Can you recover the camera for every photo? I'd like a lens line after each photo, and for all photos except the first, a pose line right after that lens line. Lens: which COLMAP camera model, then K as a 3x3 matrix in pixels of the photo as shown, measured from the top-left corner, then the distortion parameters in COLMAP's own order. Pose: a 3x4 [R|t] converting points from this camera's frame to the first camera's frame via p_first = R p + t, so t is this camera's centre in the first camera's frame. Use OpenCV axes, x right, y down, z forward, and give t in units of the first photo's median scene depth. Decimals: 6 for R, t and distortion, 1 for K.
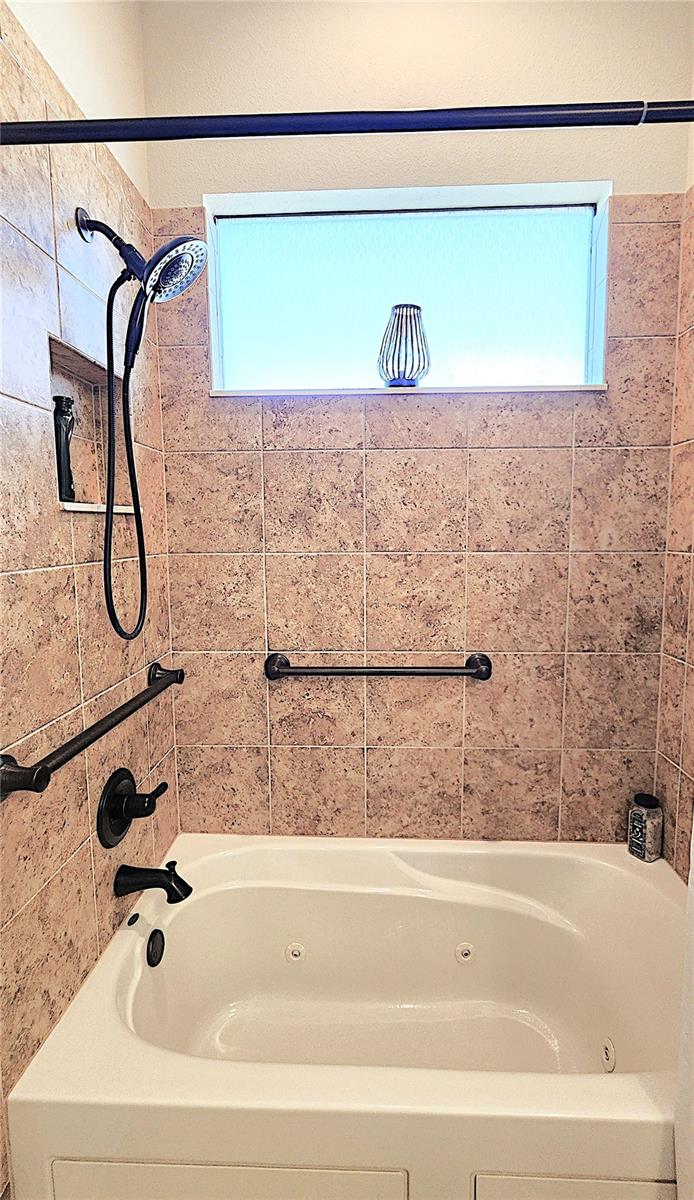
lens RADIAL K [[505.2, 0, 360.8], [0, 505.2, 596.1], [0, 0, 1]] dist [-0.002604, 0.002801]
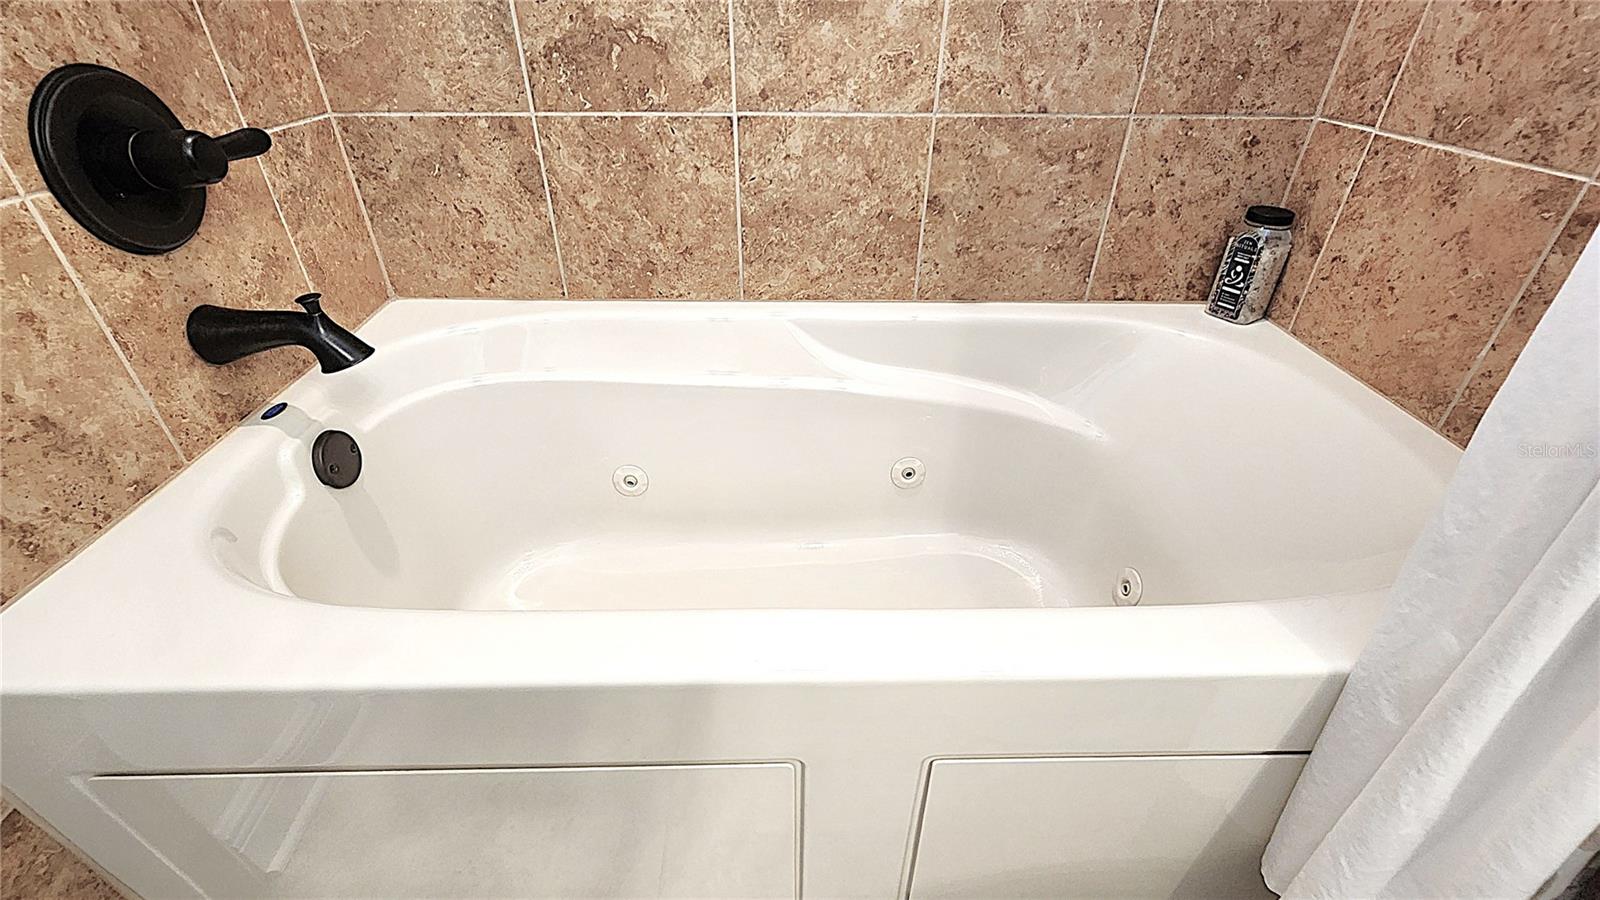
lens RADIAL K [[660.0, 0, 804.0], [0, 660.0, 437.2], [0, 0, 1]] dist [-0.000292, -0.000130]
pose [[0.998122, -0.019282, 0.058135, 0.032908], [-0.009397, 0.889714, 0.456421, 0.287393], [-0.060524, -0.456111, 0.887863, 0.296801]]
